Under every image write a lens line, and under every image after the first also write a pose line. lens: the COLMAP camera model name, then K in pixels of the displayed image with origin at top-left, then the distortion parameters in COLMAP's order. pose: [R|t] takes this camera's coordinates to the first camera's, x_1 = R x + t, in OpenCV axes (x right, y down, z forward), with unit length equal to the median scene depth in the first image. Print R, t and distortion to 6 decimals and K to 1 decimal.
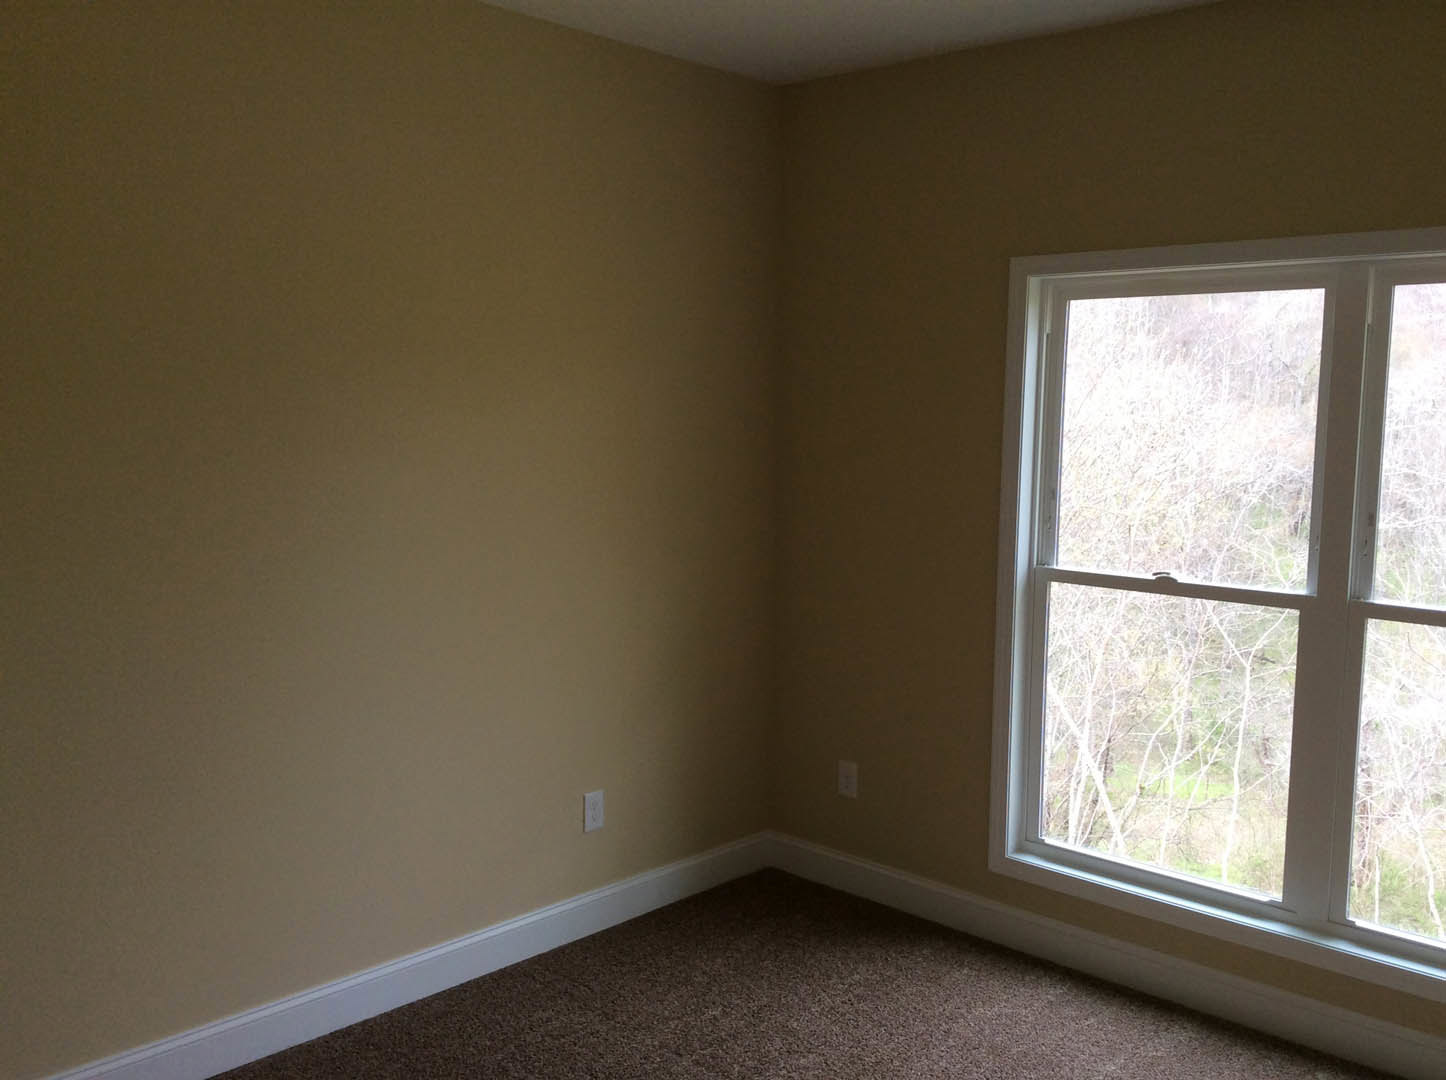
lens RADIAL K [[1320.2, 0, 732.6], [0, 1320.2, 548.0], [0, 0, 1]] dist [0.151597, -0.329759]
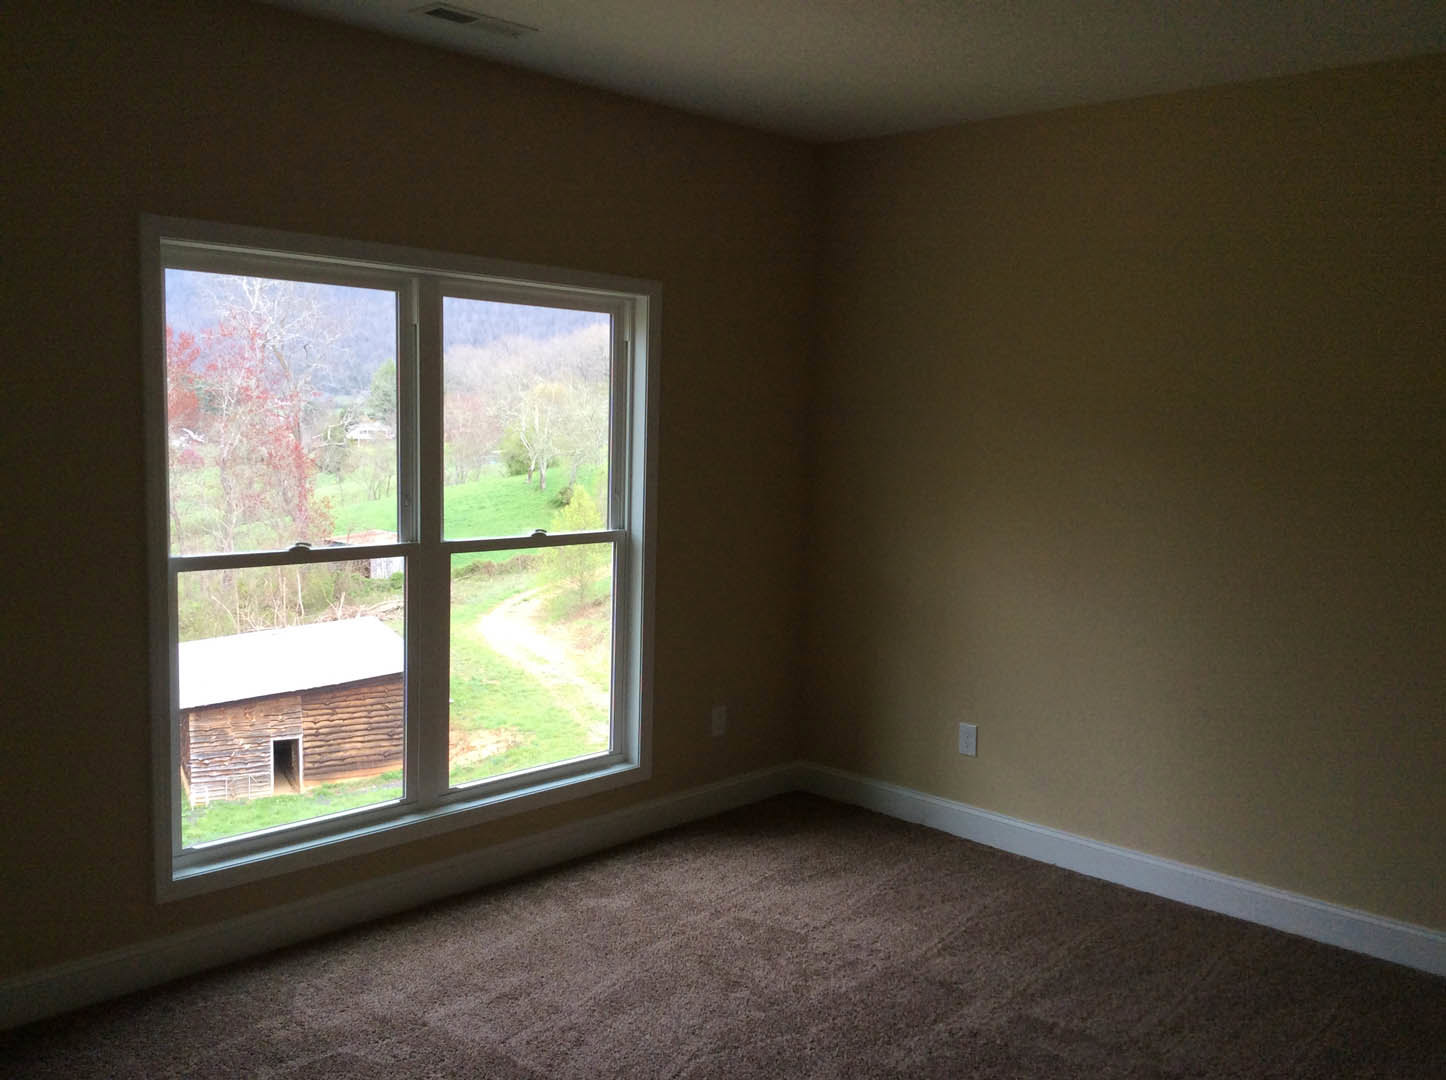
lens RADIAL K [[1334.1, 0, 728.0], [0, 1334.1, 558.4], [0, 0, 1]] dist [-0.005490, -0.004010]
pose [[-0.014006, -0.132519, 0.991081, -0.797051], [0.073161, 0.988386, 0.133193, -0.094258], [-0.997222, 0.074374, -0.004148, 0.730492]]
